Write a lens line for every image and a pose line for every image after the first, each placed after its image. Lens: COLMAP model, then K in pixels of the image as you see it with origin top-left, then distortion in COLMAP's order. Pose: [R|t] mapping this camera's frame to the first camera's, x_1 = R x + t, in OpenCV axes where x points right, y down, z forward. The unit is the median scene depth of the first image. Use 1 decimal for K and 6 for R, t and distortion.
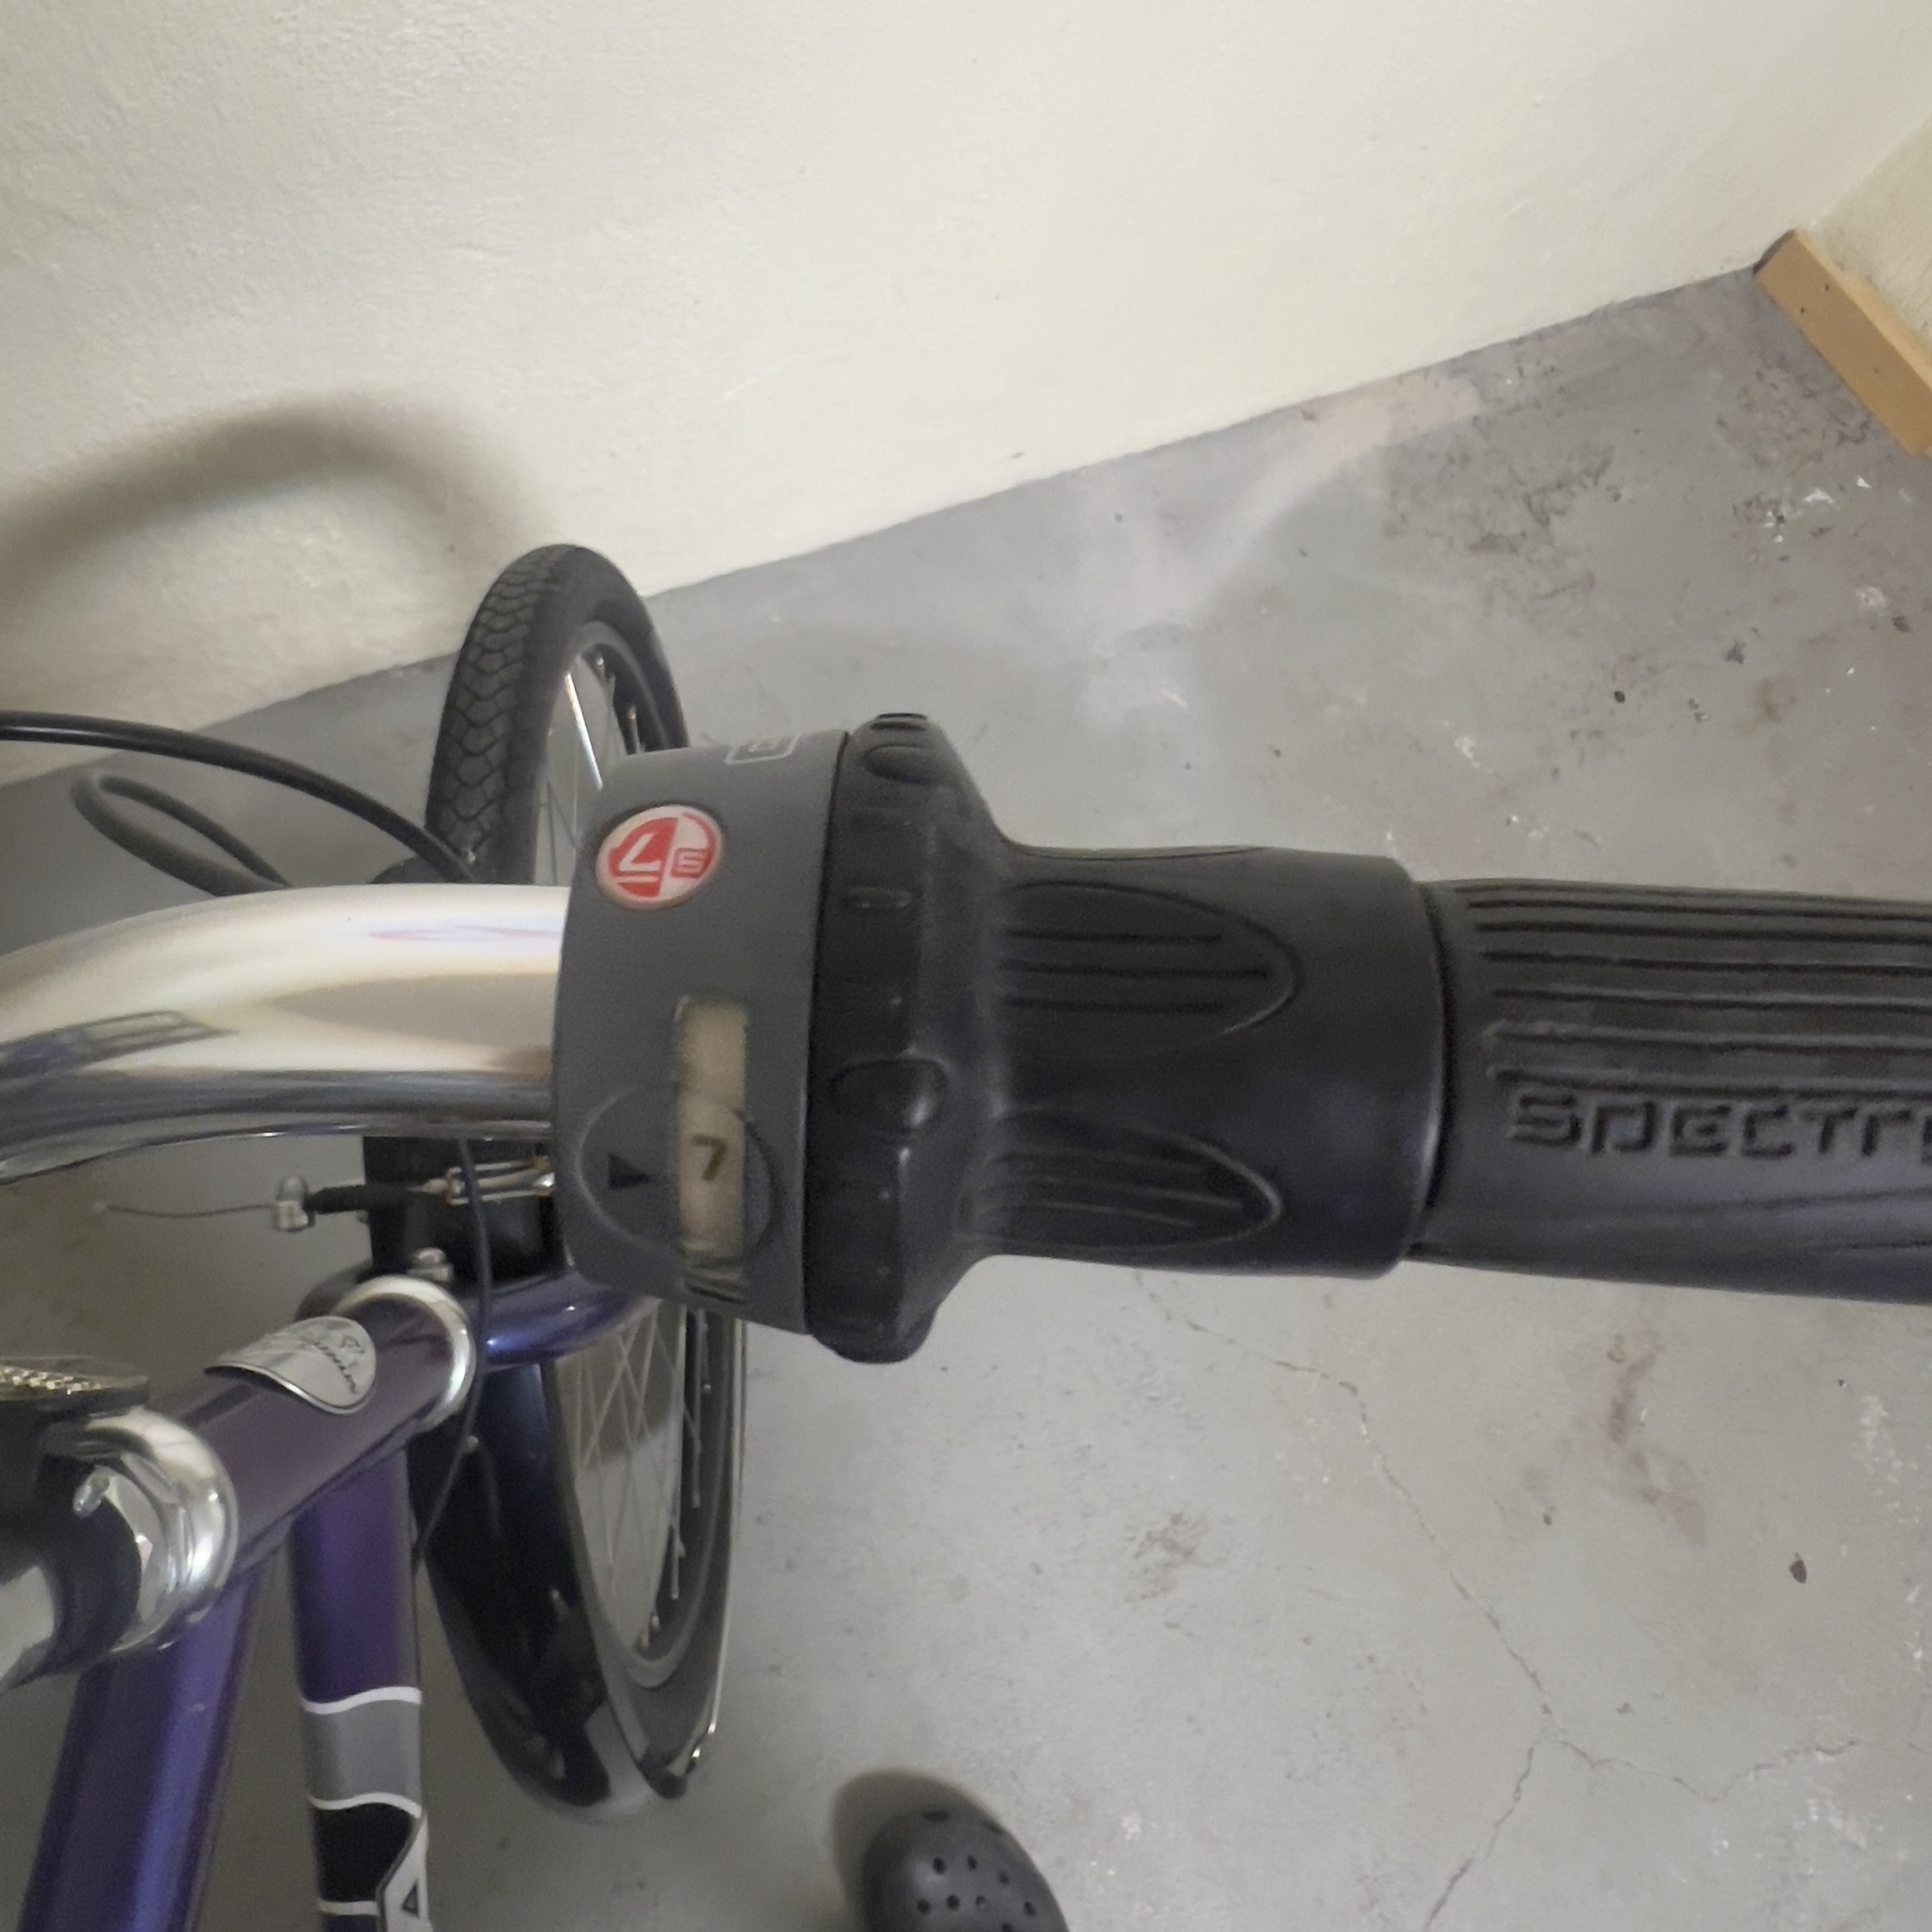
lens RADIAL K [[1546.2, 0, 966.0], [0, 1546.2, 966.0], [0, 0, 1]] dist [-0.002301, -0.000613]
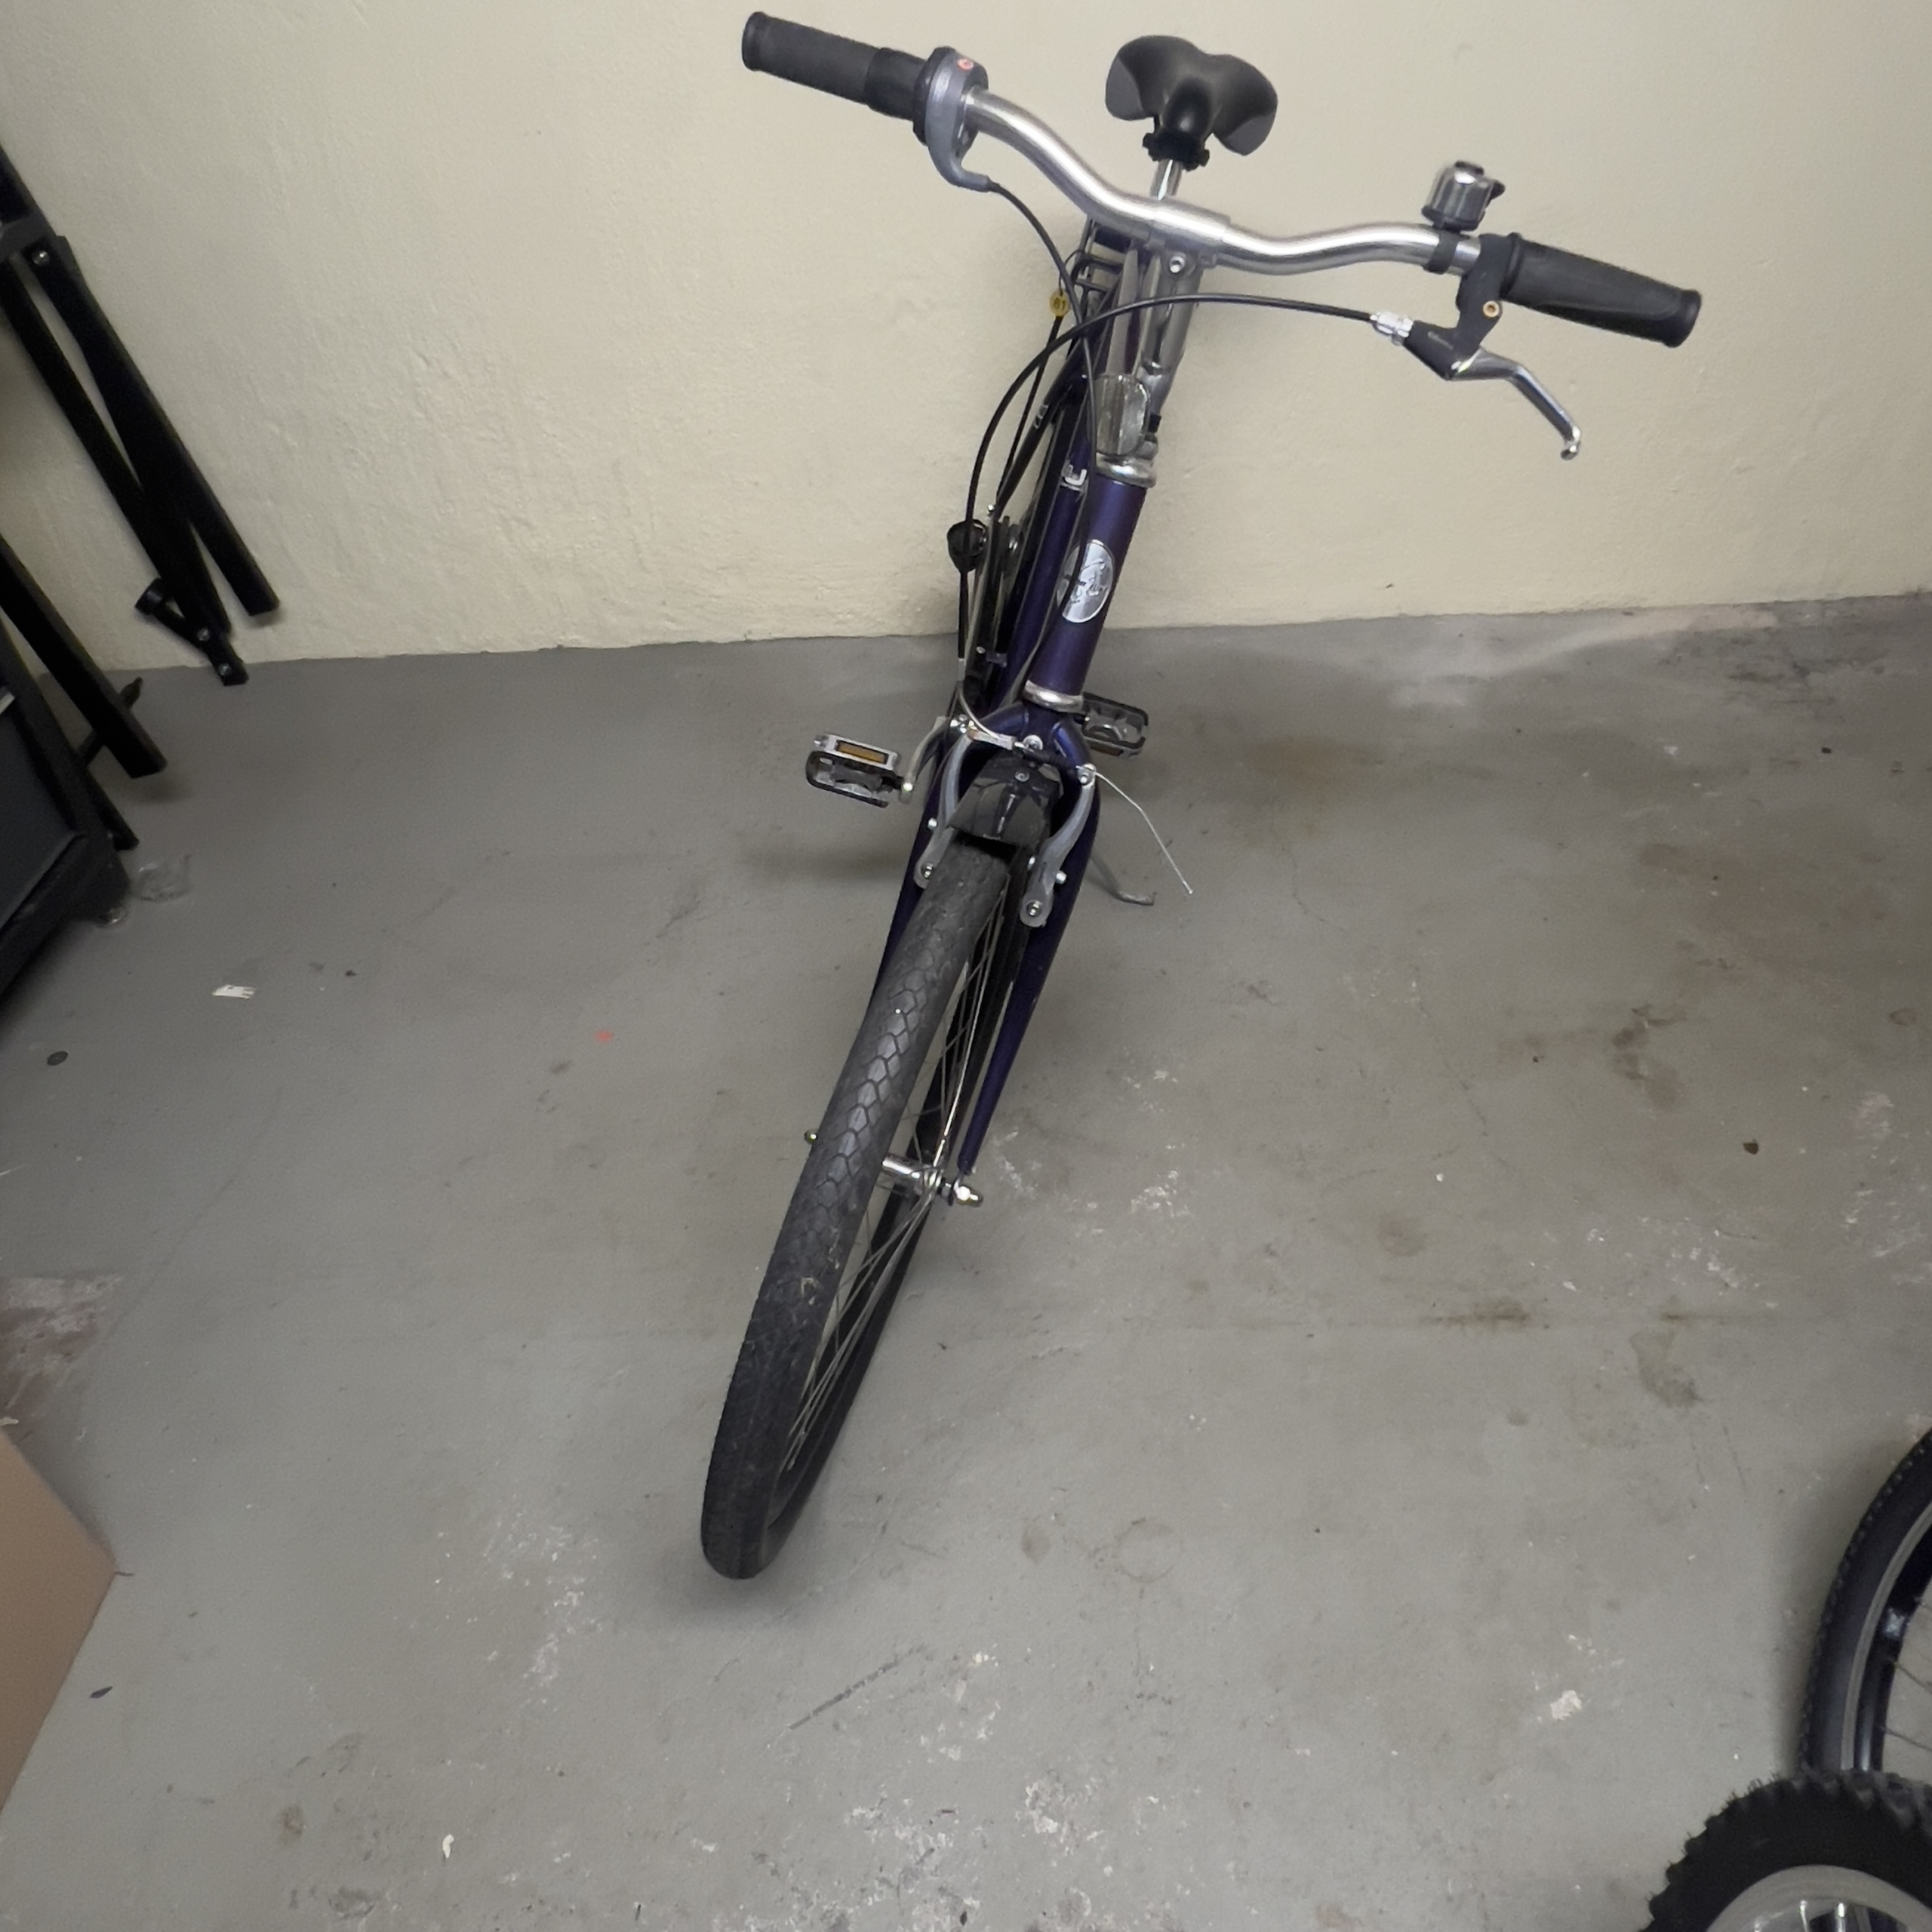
lens RADIAL K [[1542.5, 0, 943.8], [0, 1542.5, 971.3], [0, 0, 1]] dist [-0.000360, -0.002115]
pose [[0.838814, 0.090738, -0.536803, 0.554016], [-0.347455, 0.848316, -0.399543, 0.854129], [0.419125, 0.521657, 0.743107, -0.240201]]
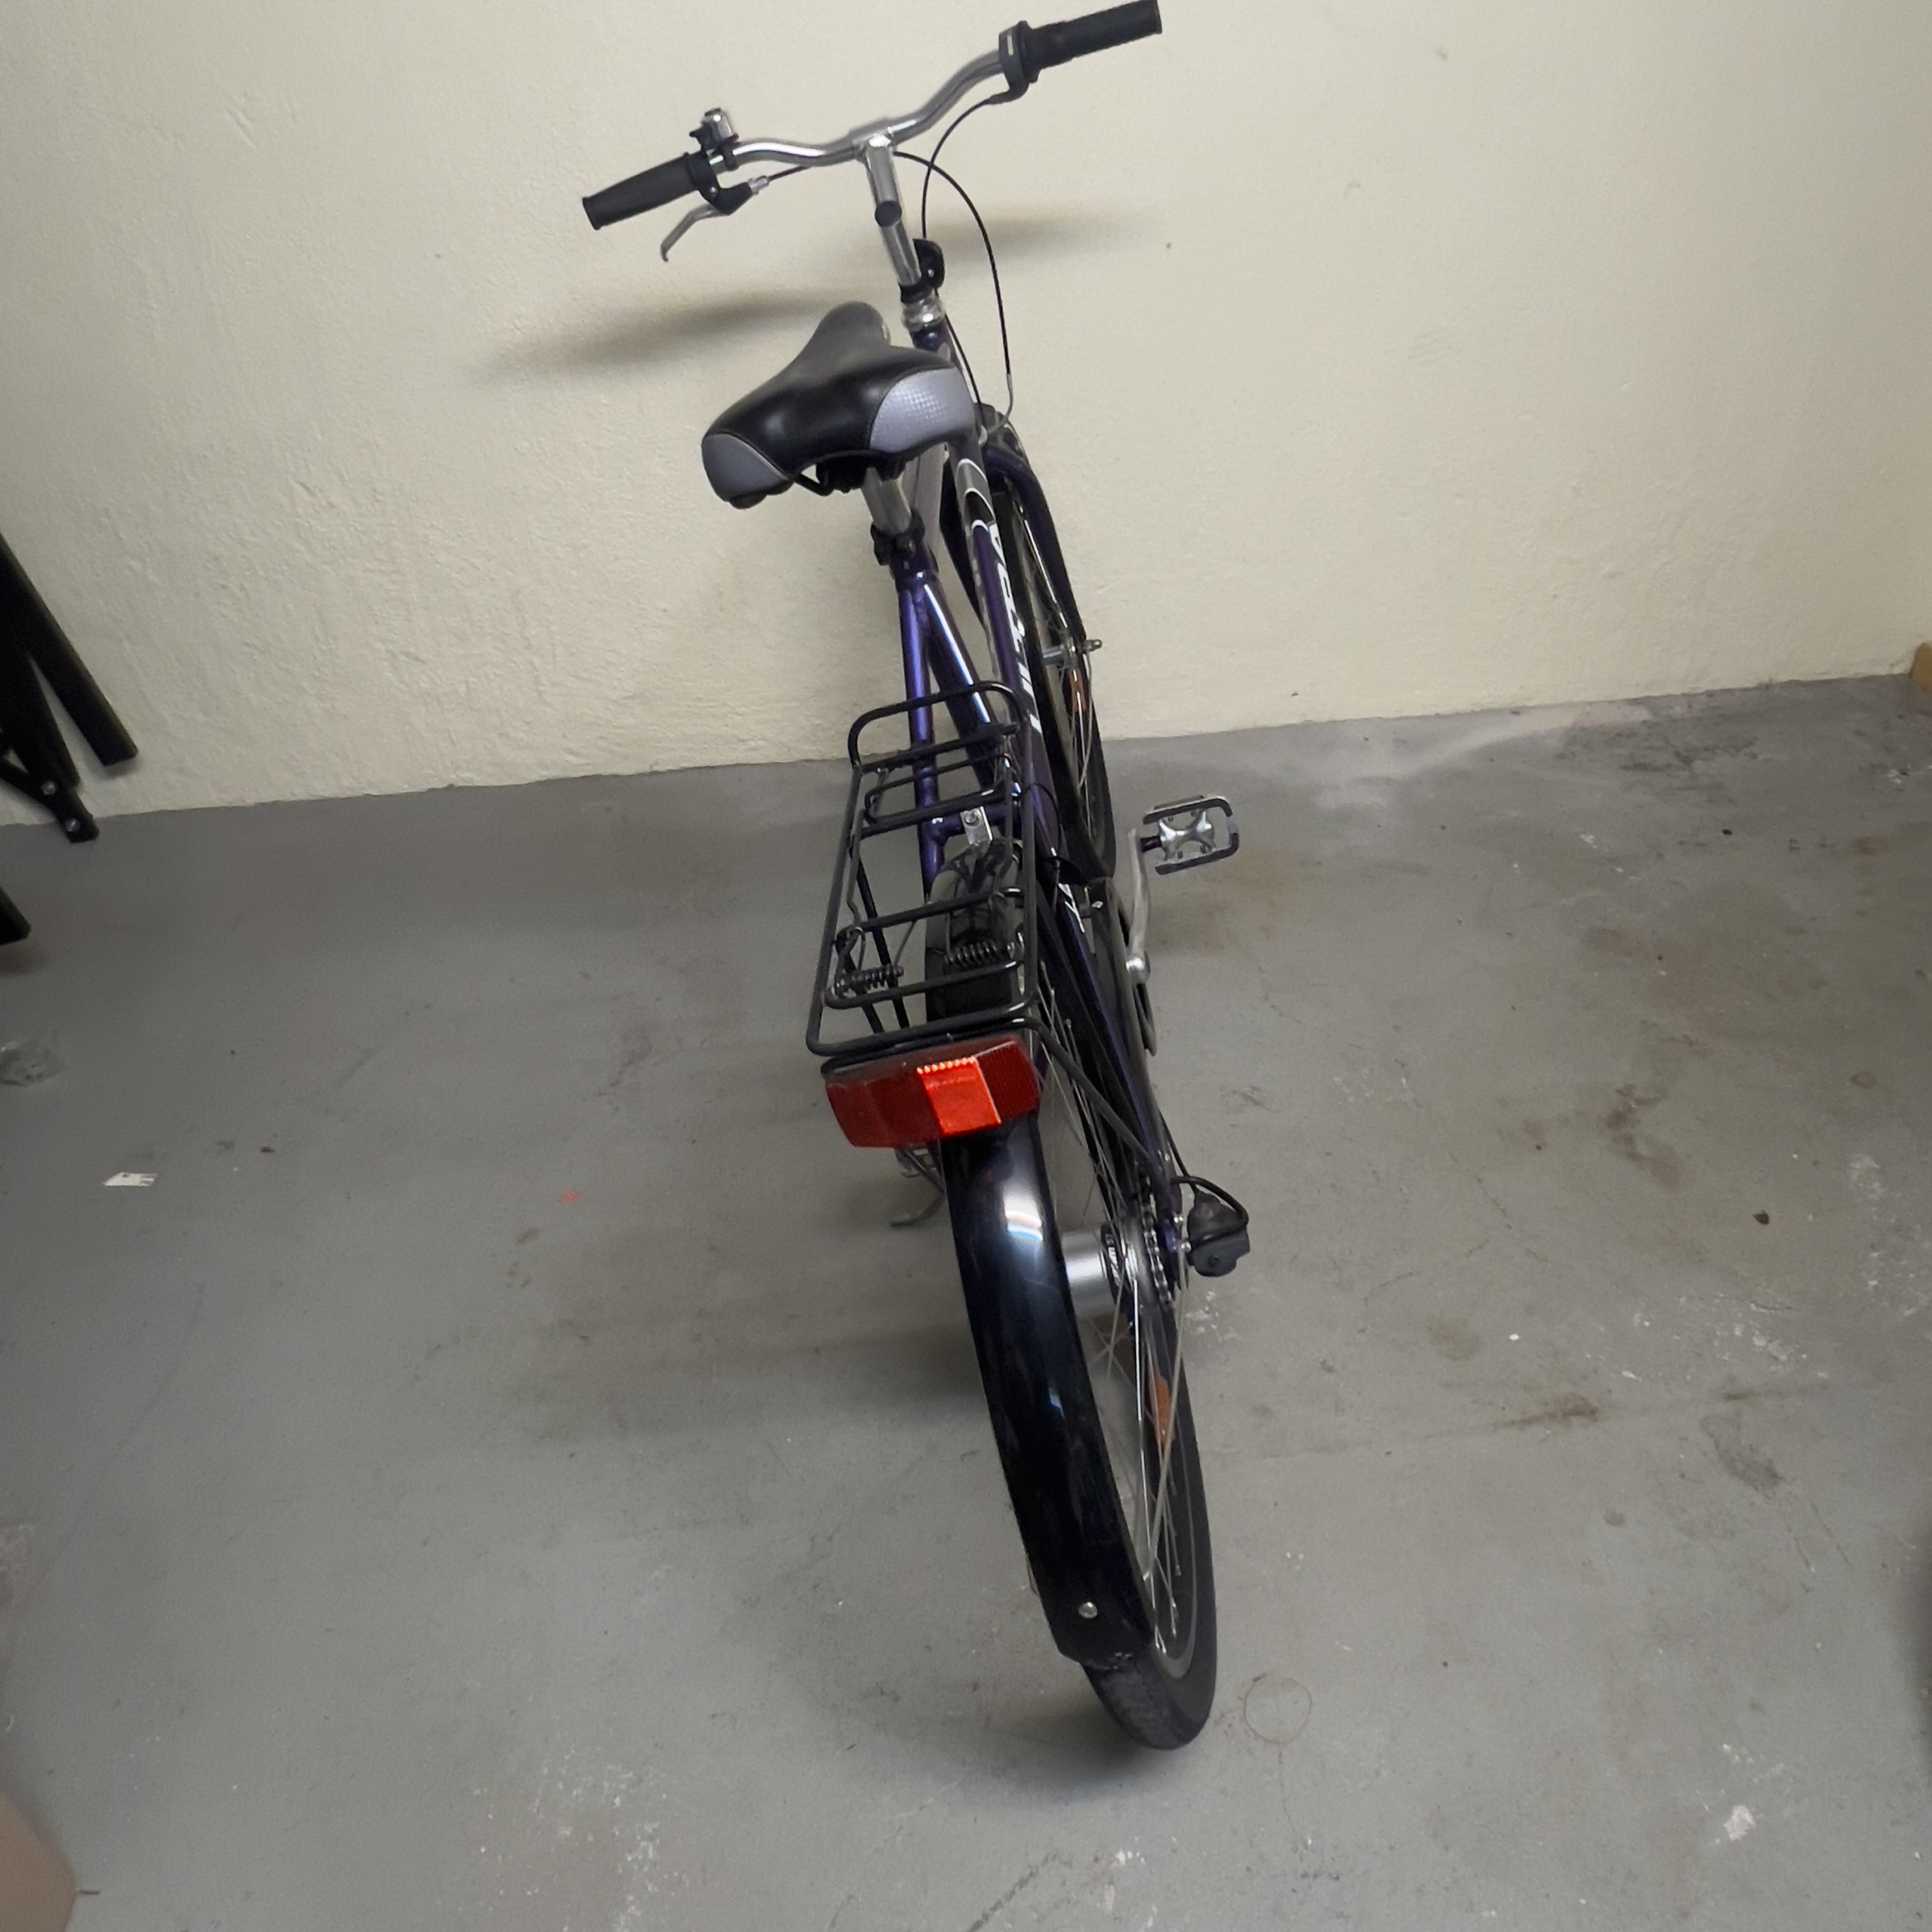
lens RADIAL K [[1546.2, 0, 966.0], [0, 1546.2, 966.0], [0, 0, 1]] dist [-0.002301, -0.000613]
pose [[0.909371, -0.006273, -0.415940, 0.404761], [-0.228938, 0.827293, -0.513005, 0.873729], [0.347322, 0.561736, 0.750879, -0.254923]]
